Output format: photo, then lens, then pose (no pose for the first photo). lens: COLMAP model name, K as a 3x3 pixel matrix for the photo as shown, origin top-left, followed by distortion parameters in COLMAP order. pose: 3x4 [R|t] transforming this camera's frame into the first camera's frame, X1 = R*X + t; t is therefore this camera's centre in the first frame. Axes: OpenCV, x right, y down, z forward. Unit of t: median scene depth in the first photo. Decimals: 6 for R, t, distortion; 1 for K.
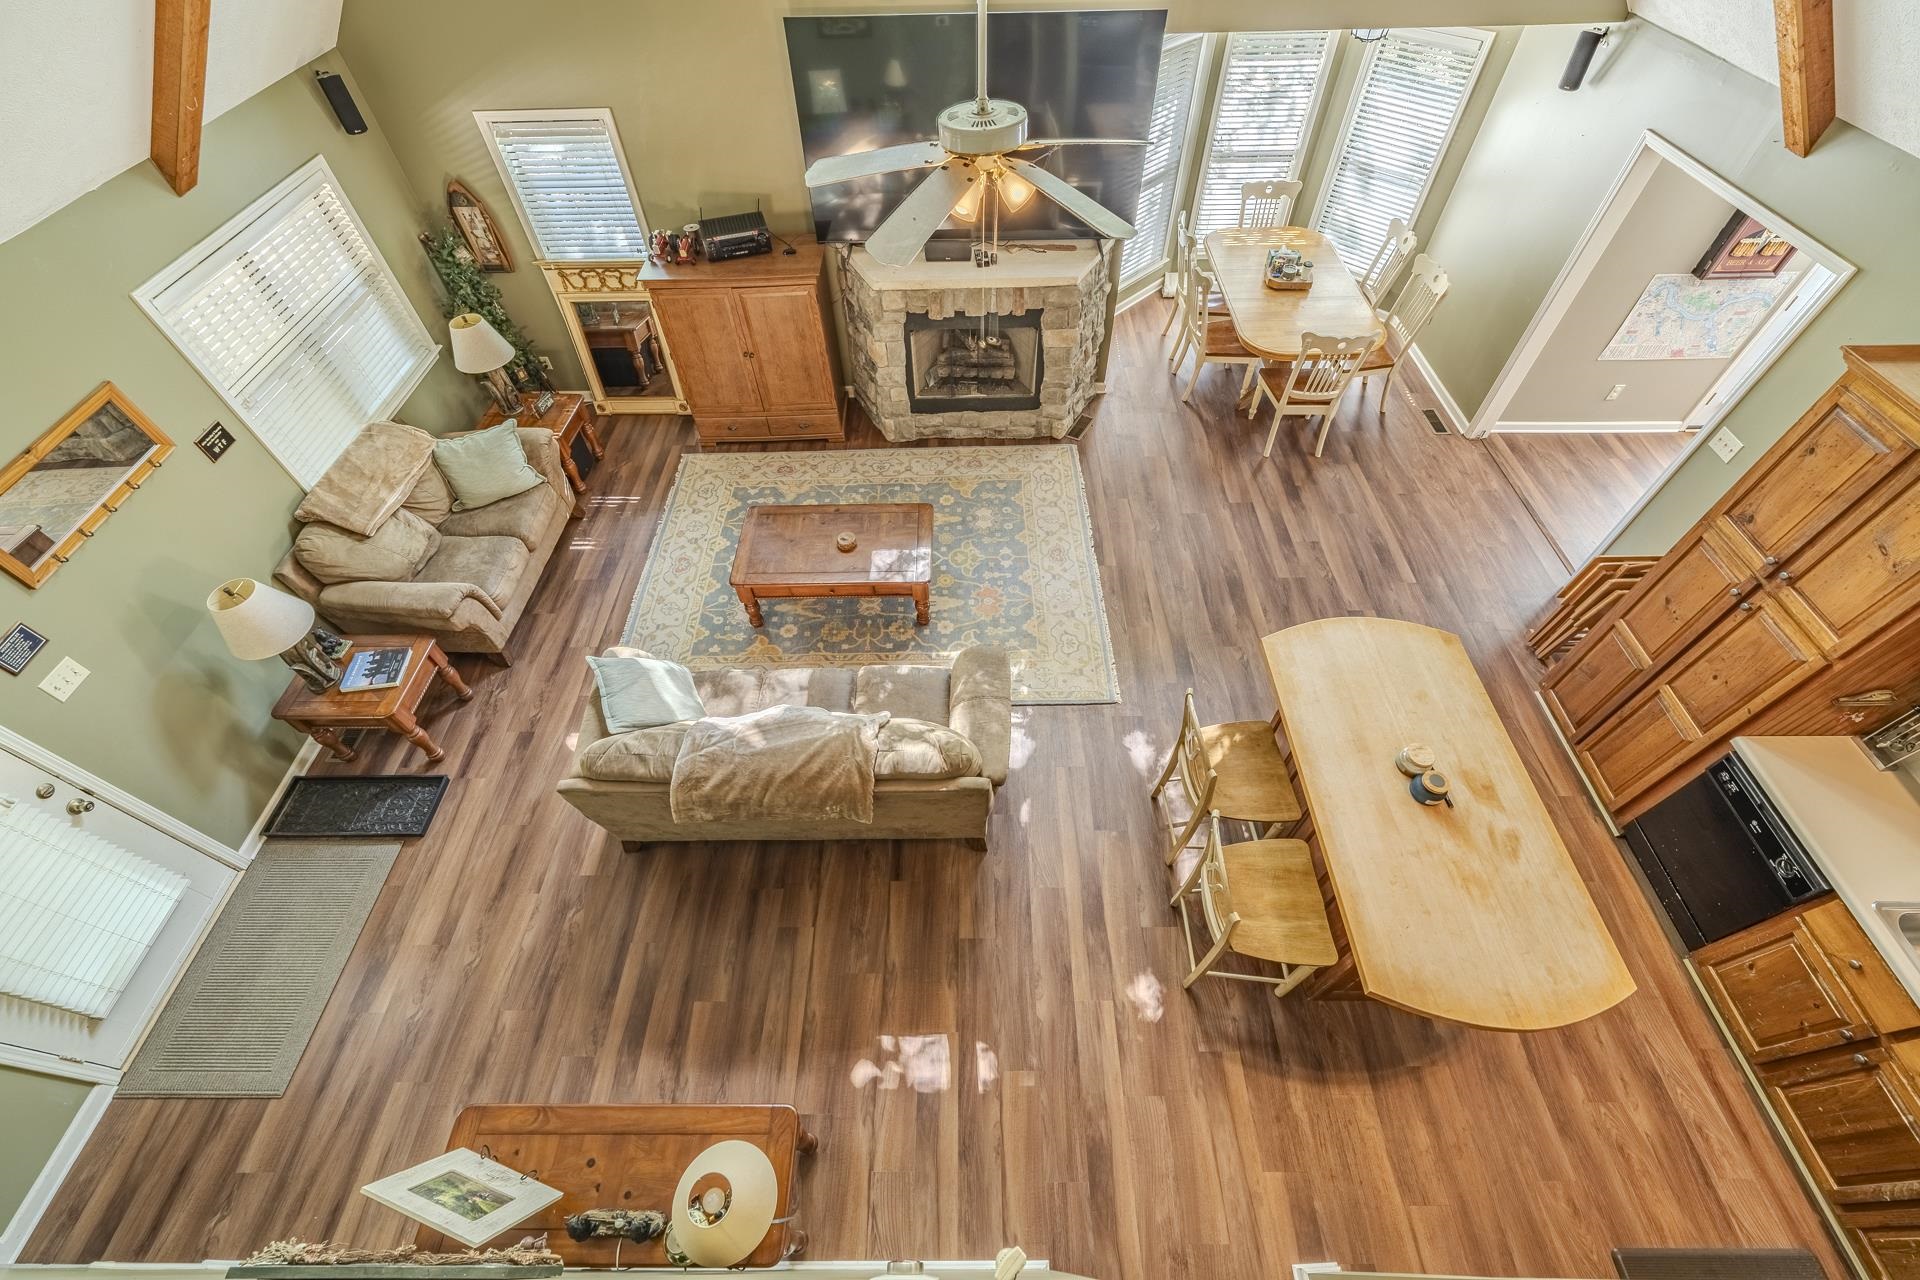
lens RADIAL K [[774.7, 0, 960.0], [0, 774.7, 640.0], [0, 0, 1]] dist [0.001583, -0.000182]
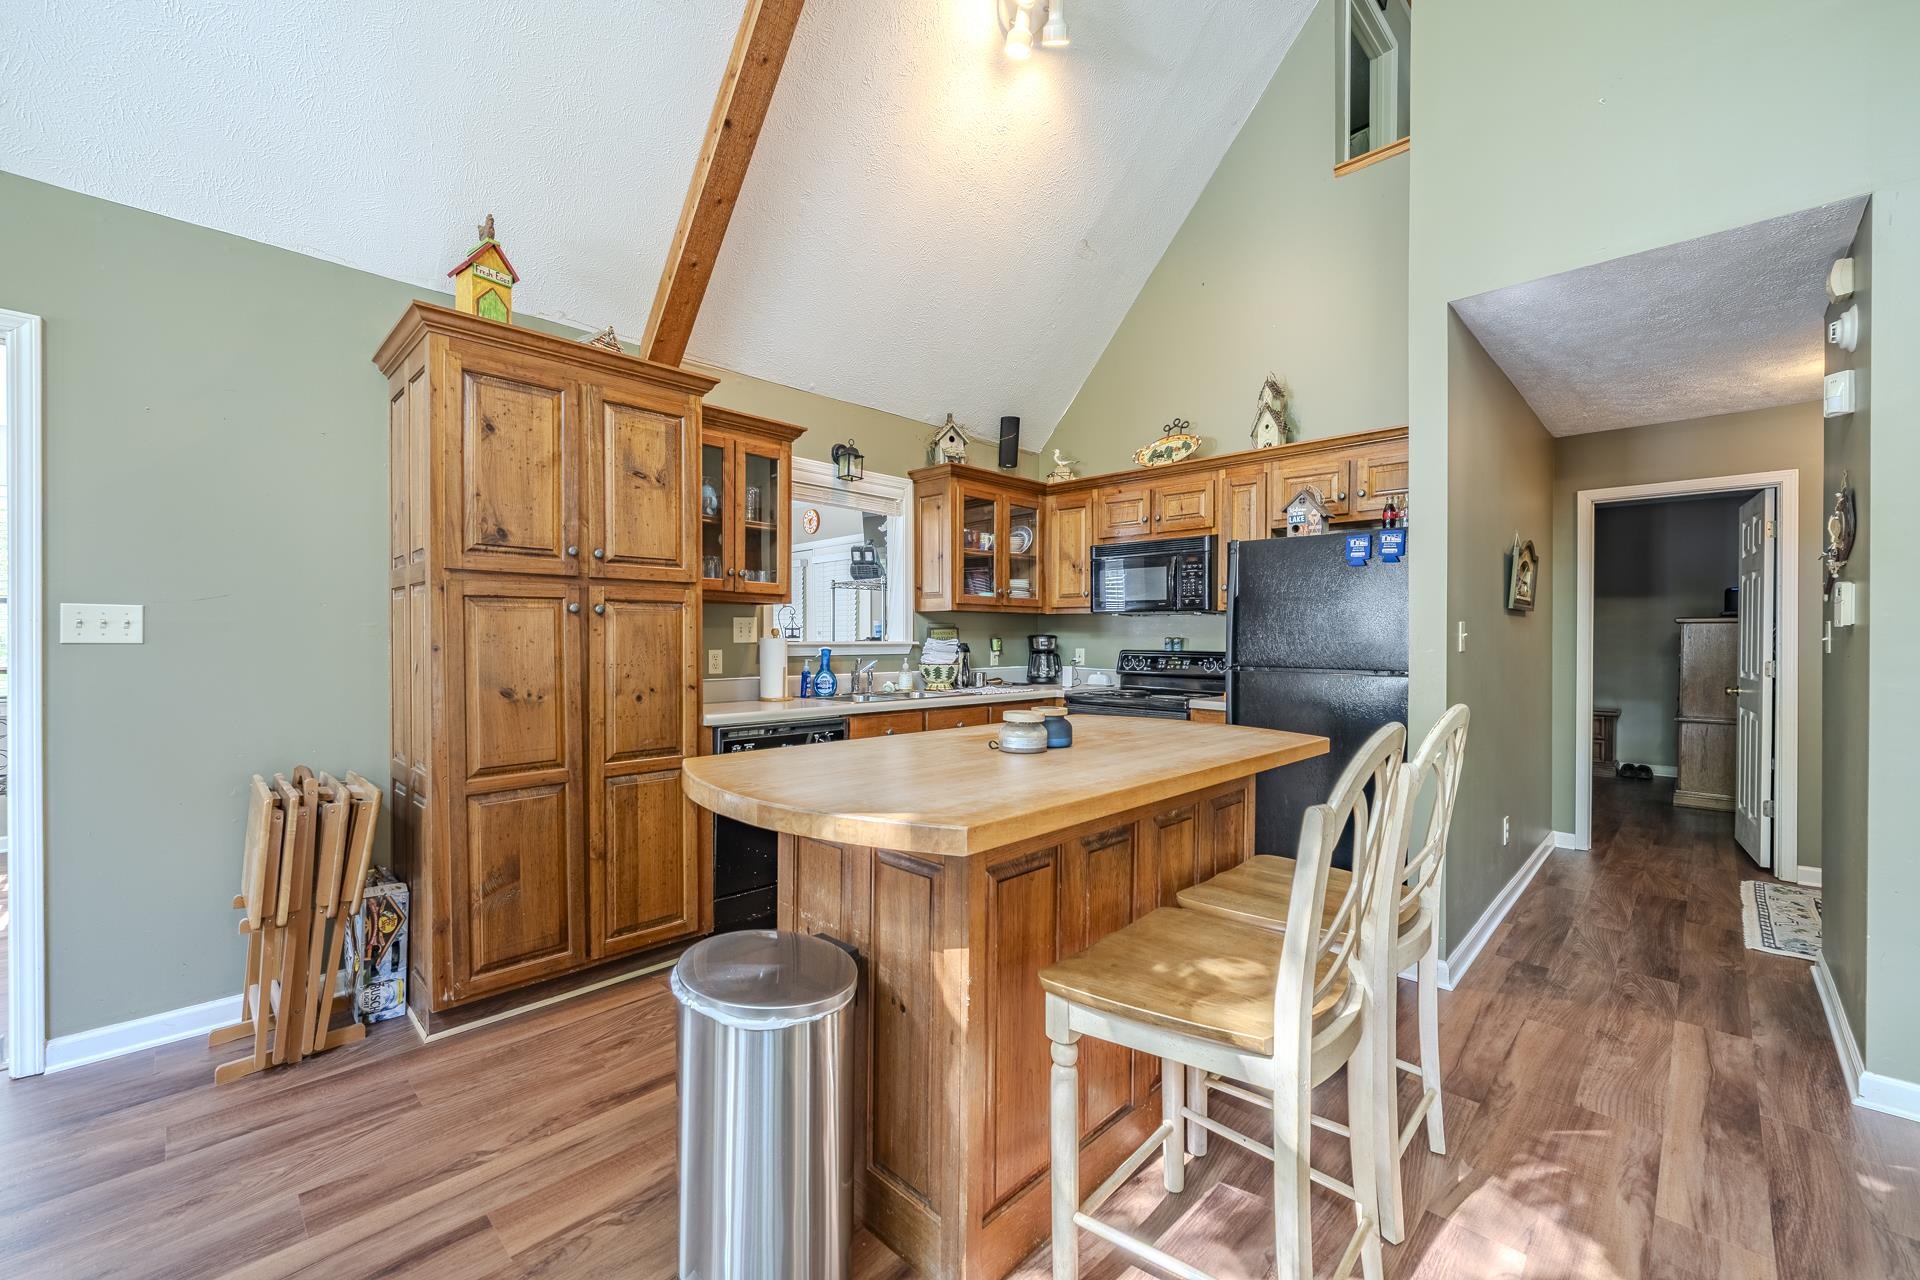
lens RADIAL K [[770.8, 0, 958.6], [0, 770.8, 643.3], [0, 0, 1]] dist [0.000311, -0.000149]
pose [[-0.716671, 0.013372, 0.697283, 0.108443], [0.552015, 0.621908, 0.555437, -0.150031], [-0.426219, 0.782976, -0.453085, 0.711174]]
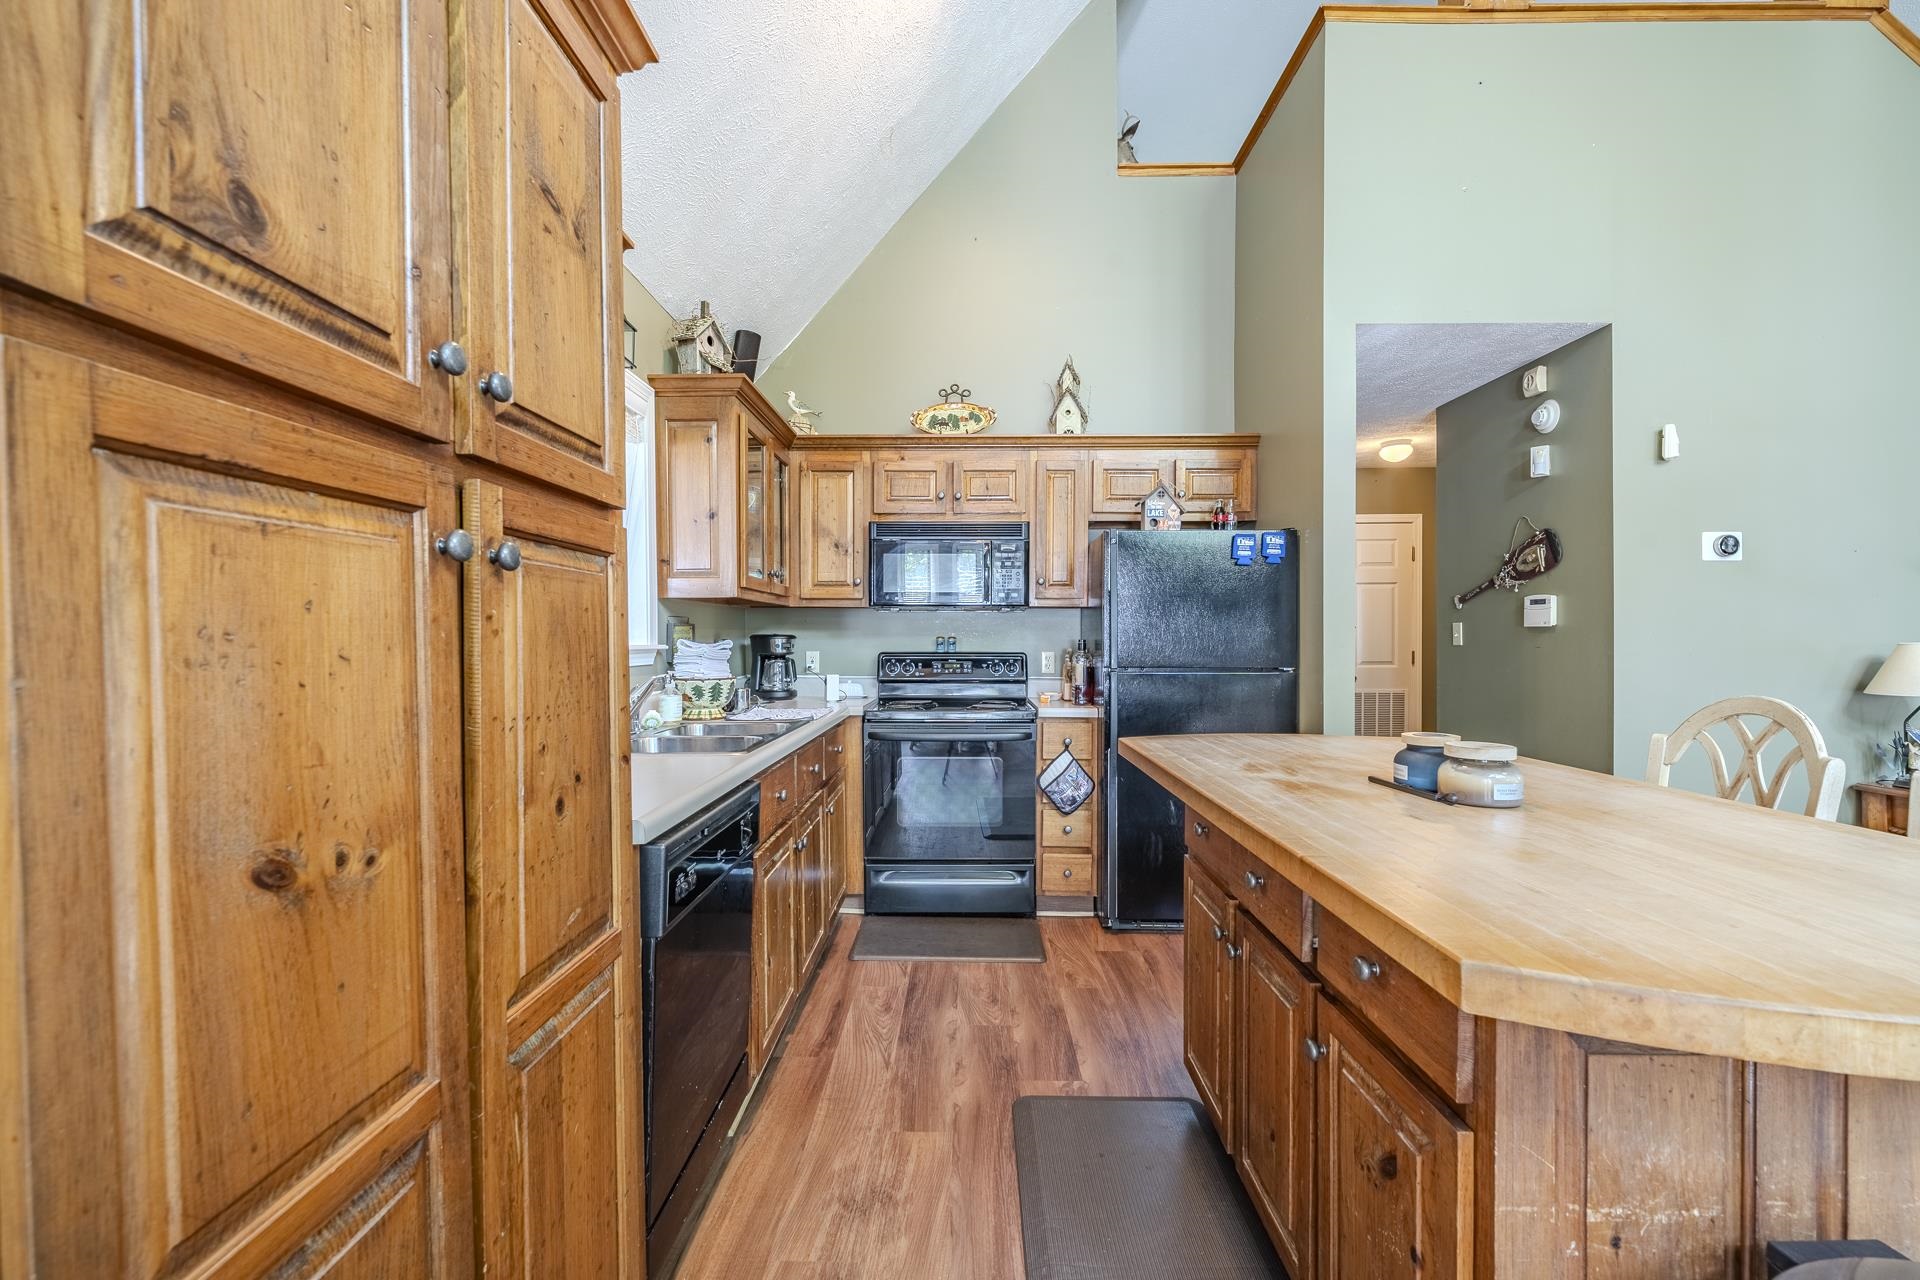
lens RADIAL K [[783.3, 0, 960.0], [0, 783.3, 640.0], [0, 0, 1]] dist [0.000218, -0.000168]
pose [[-0.999697, 0.022813, 0.009239, 0.493072], [0.021430, 0.622143, 0.782610, -0.133827], [0.012105, 0.782571, -0.622444, 0.688207]]
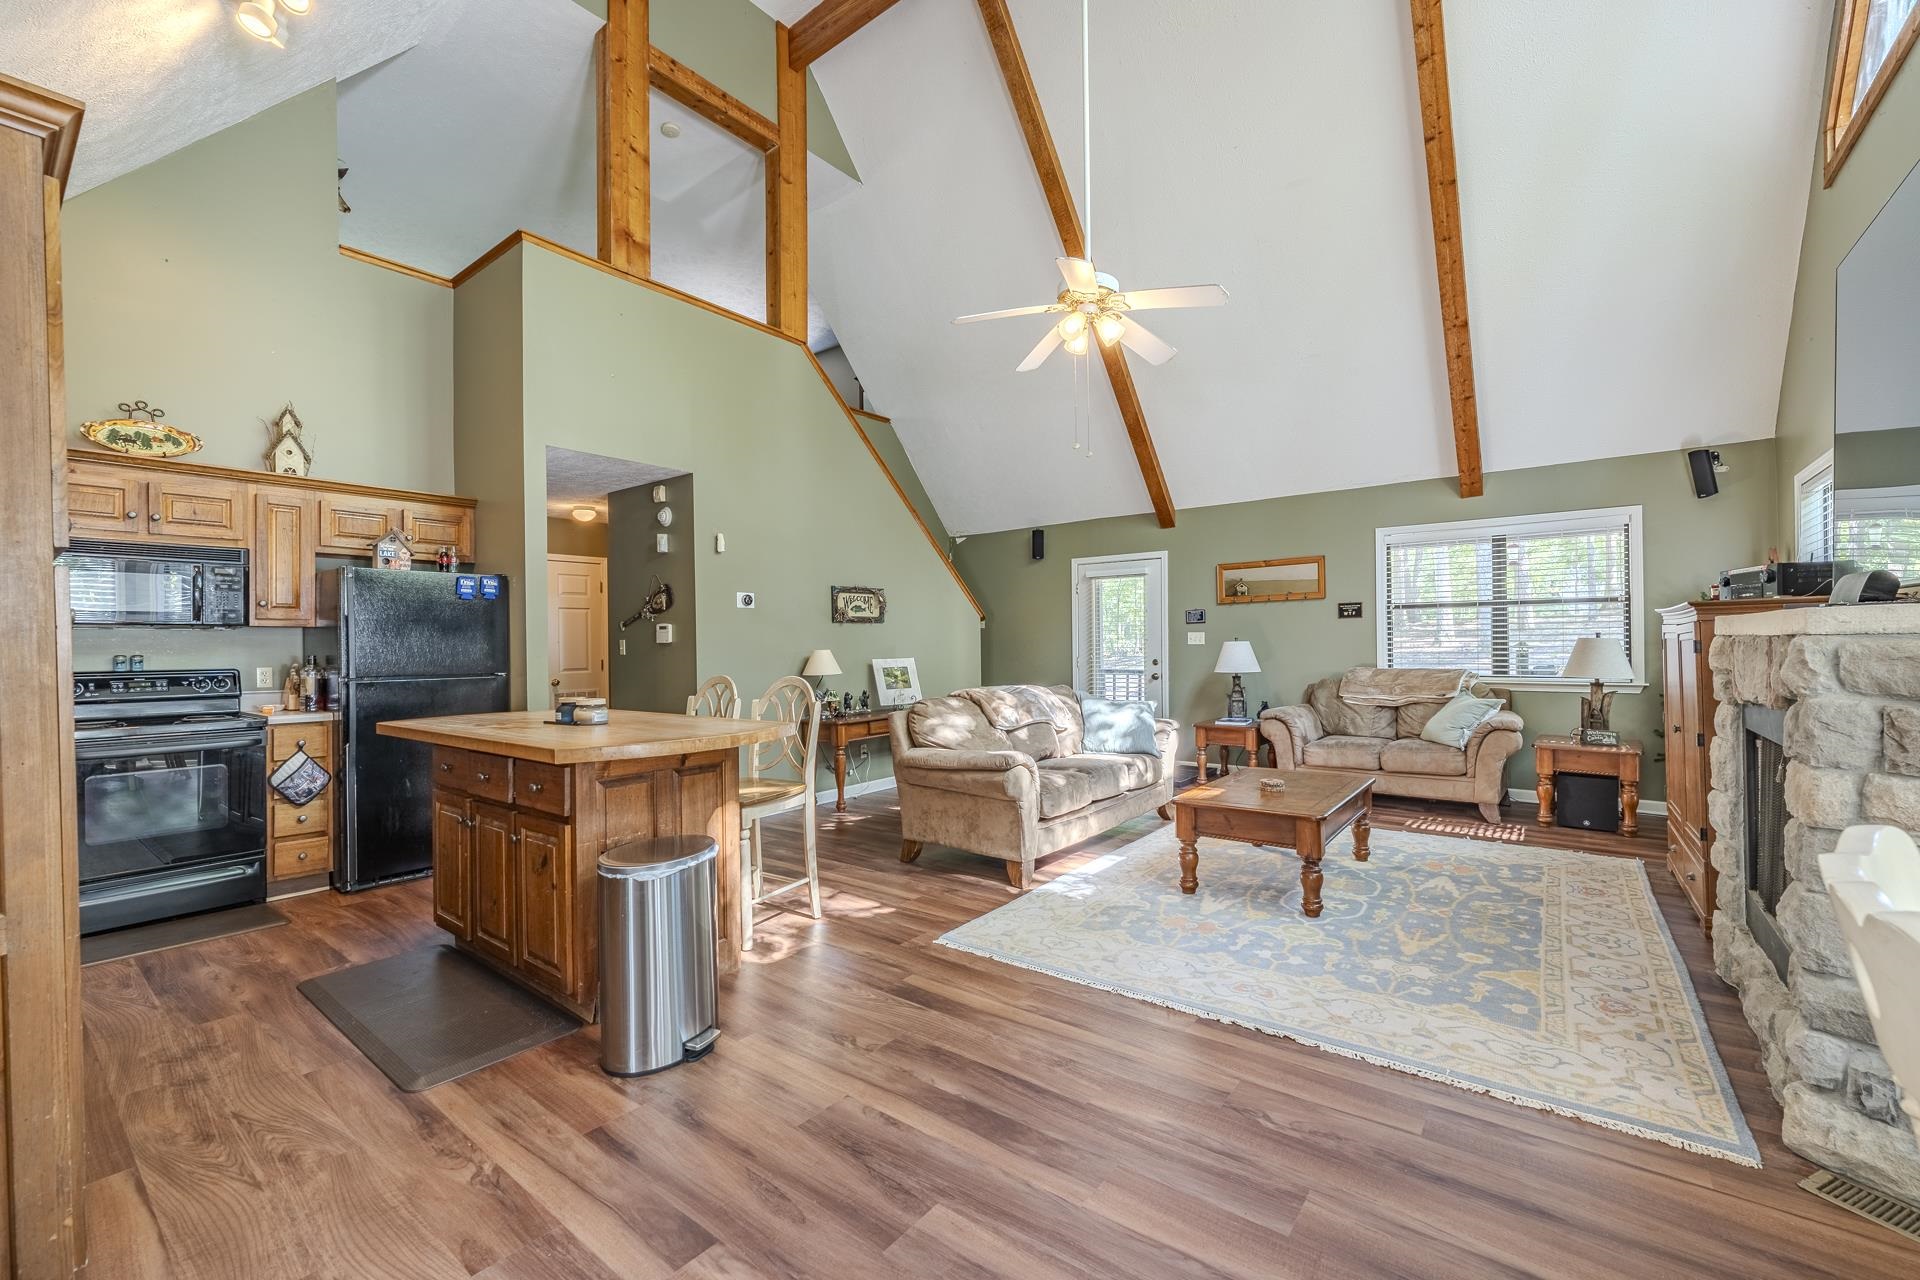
lens RADIAL K [[787.3, 0, 959.2], [0, 787.3, 643.8], [0, 0, 1]] dist [-0.002653, -0.000192]
pose [[-0.611614, 0.028949, -0.790626, 0.611960], [-0.601528, 0.632105, 0.488476, -0.369181], [0.513899, 0.774342, -0.369191, 0.870917]]
